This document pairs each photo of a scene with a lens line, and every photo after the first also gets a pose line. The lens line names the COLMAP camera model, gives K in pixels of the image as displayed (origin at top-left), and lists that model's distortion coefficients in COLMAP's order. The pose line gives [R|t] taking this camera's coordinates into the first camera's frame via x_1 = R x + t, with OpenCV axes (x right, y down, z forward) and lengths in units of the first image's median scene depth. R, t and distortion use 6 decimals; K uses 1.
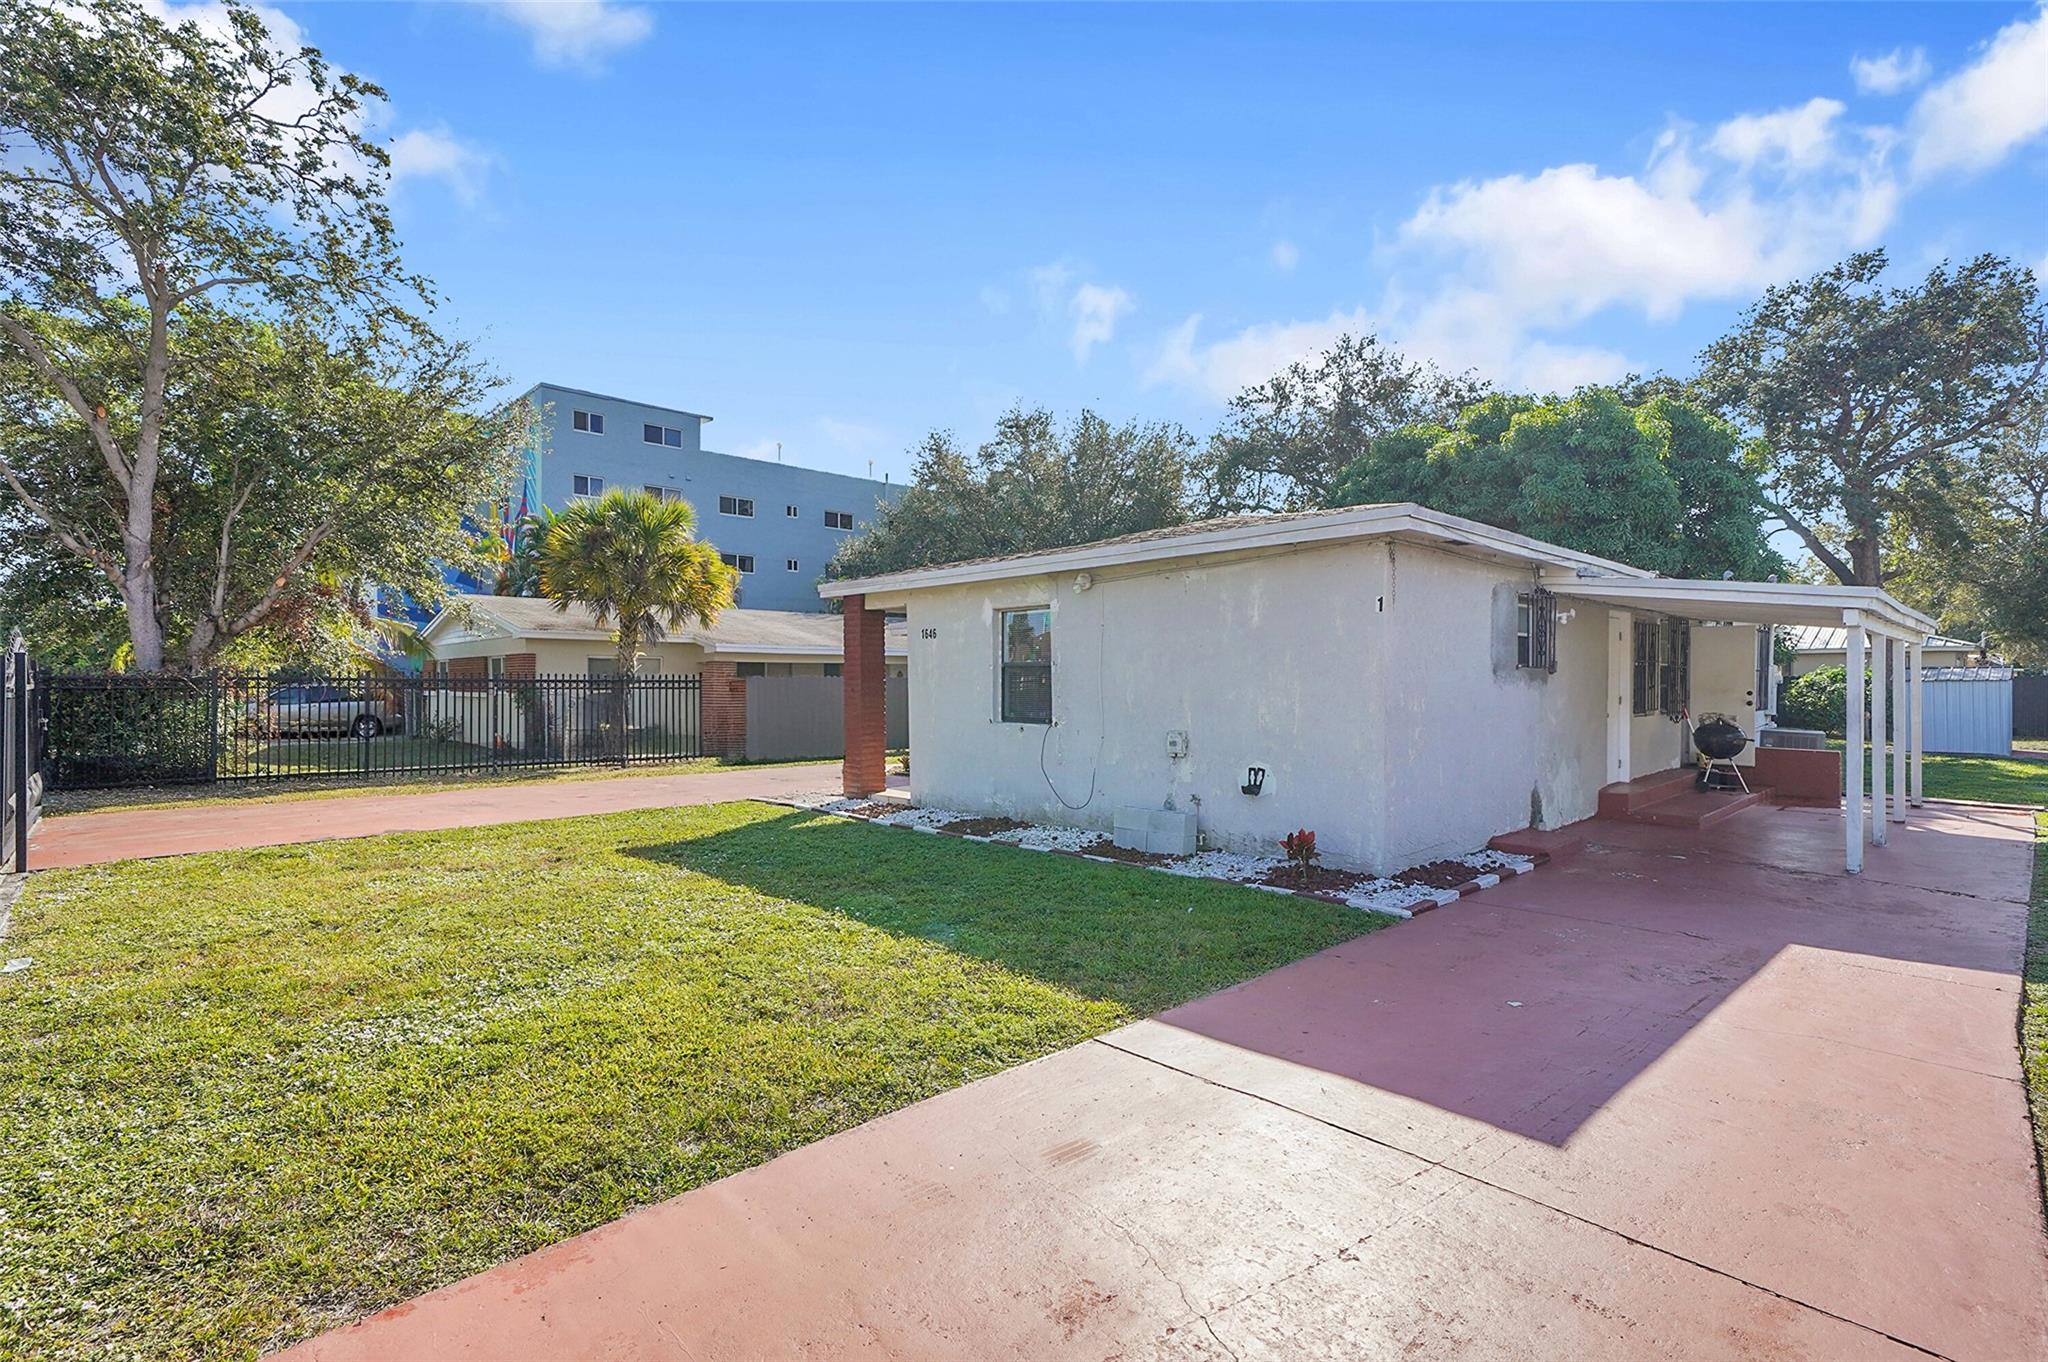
lens RADIAL K [[953.9, 0, 1027.2], [0, 953.9, 681.7], [0, 0, 1]] dist [0.004120, 0.002502]
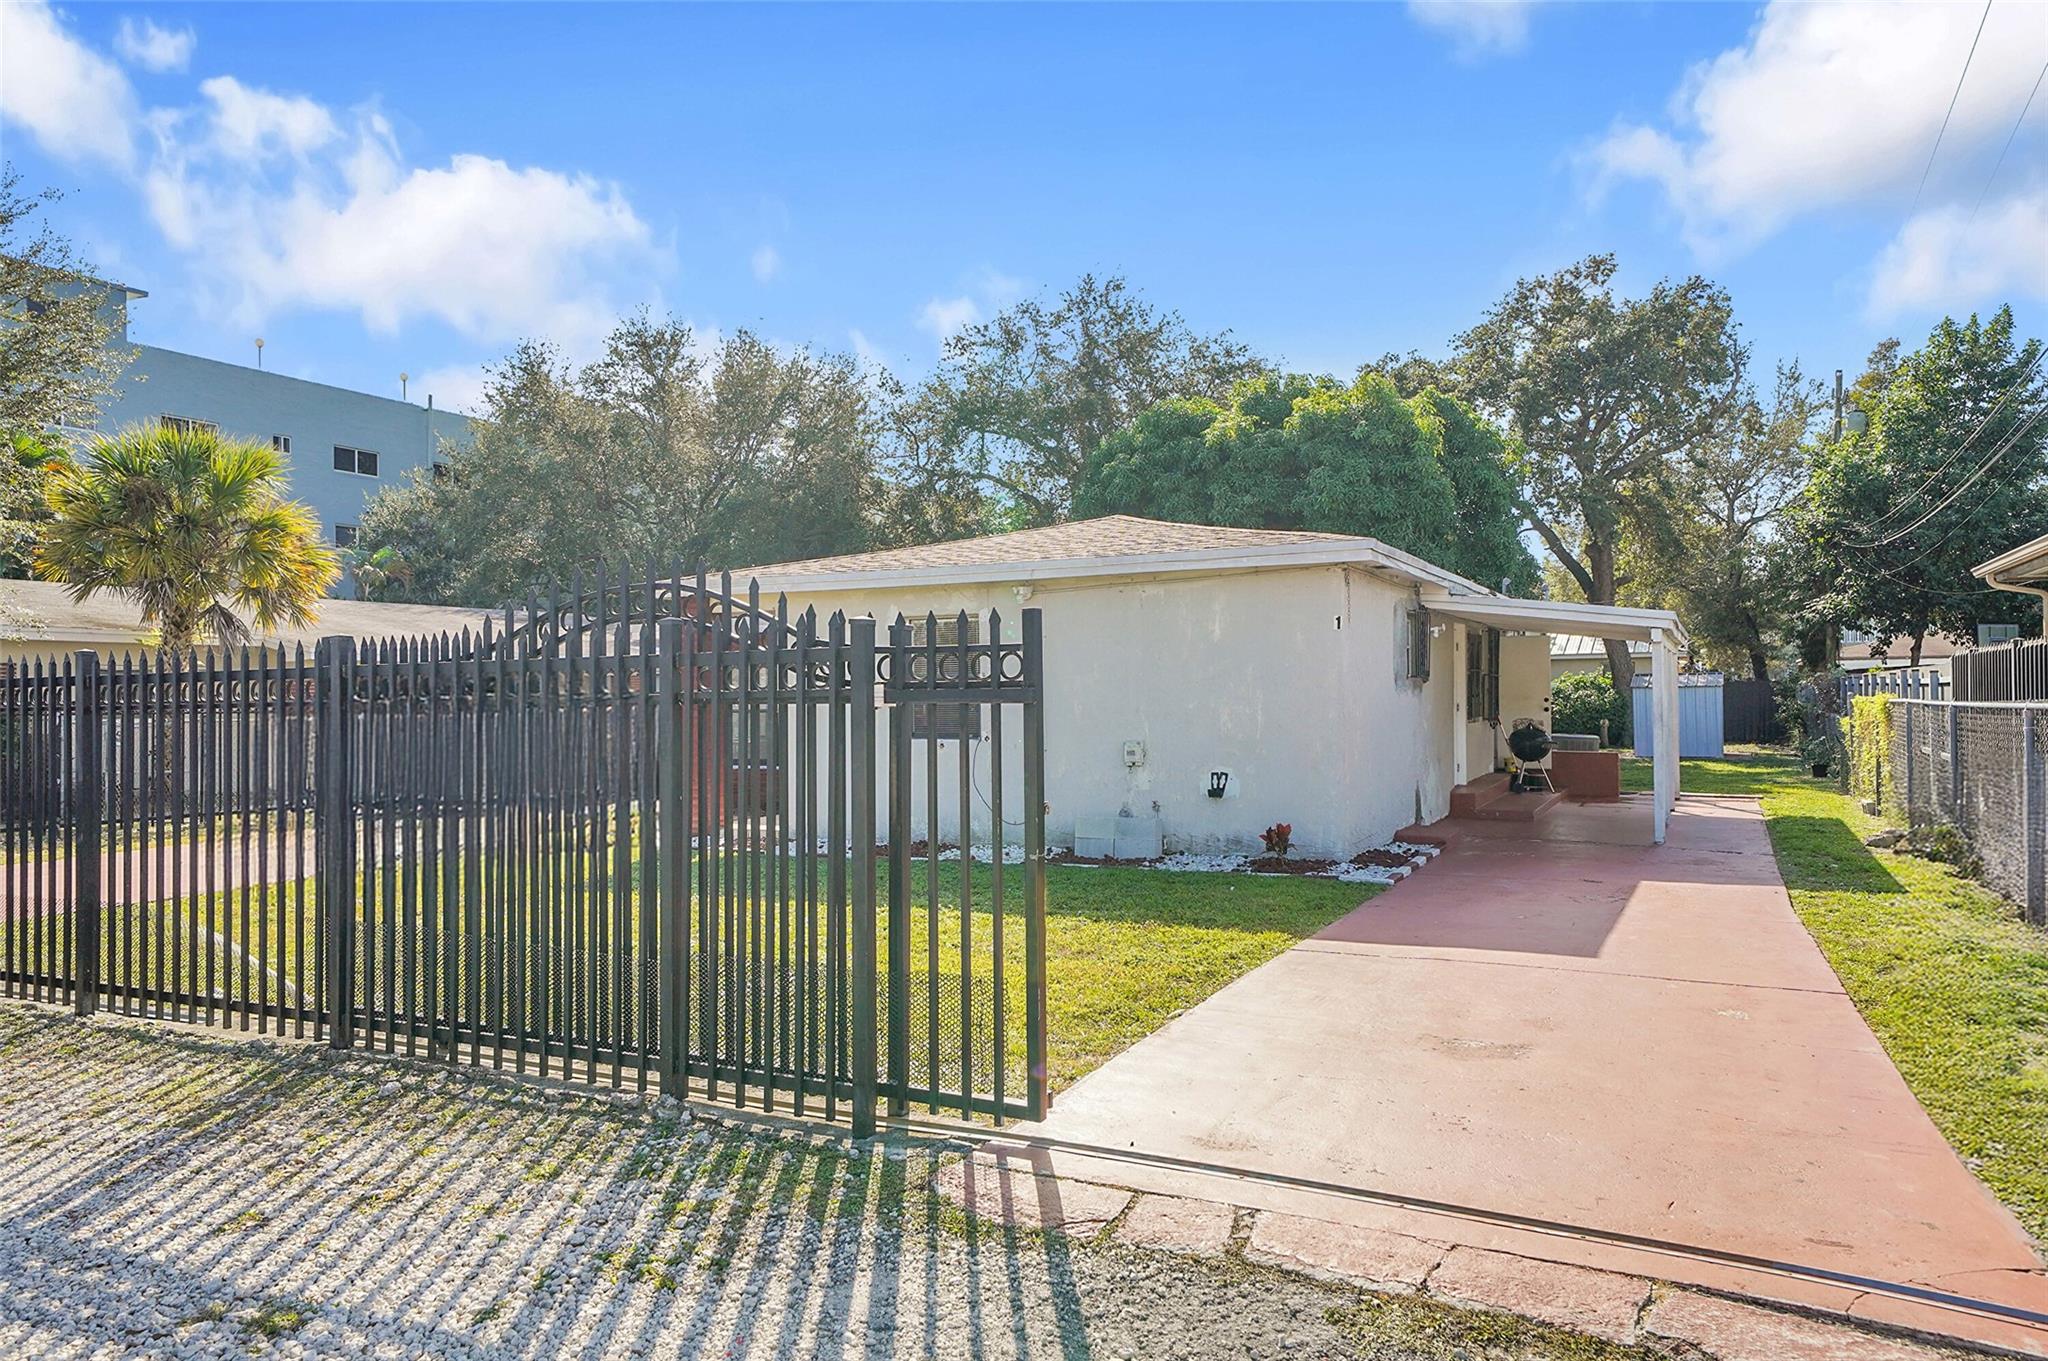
lens RADIAL K [[1390.8, 0, 1024.0], [0, 1390.8, 676.3], [0, 0, 1]] dist [0.033680, -0.001422]
pose [[0.938175, -0.005395, 0.346118, -0.193559], [0.011035, 0.999836, -0.014326, 0.000962], [-0.345984, 0.017260, 0.938082, -0.149720]]
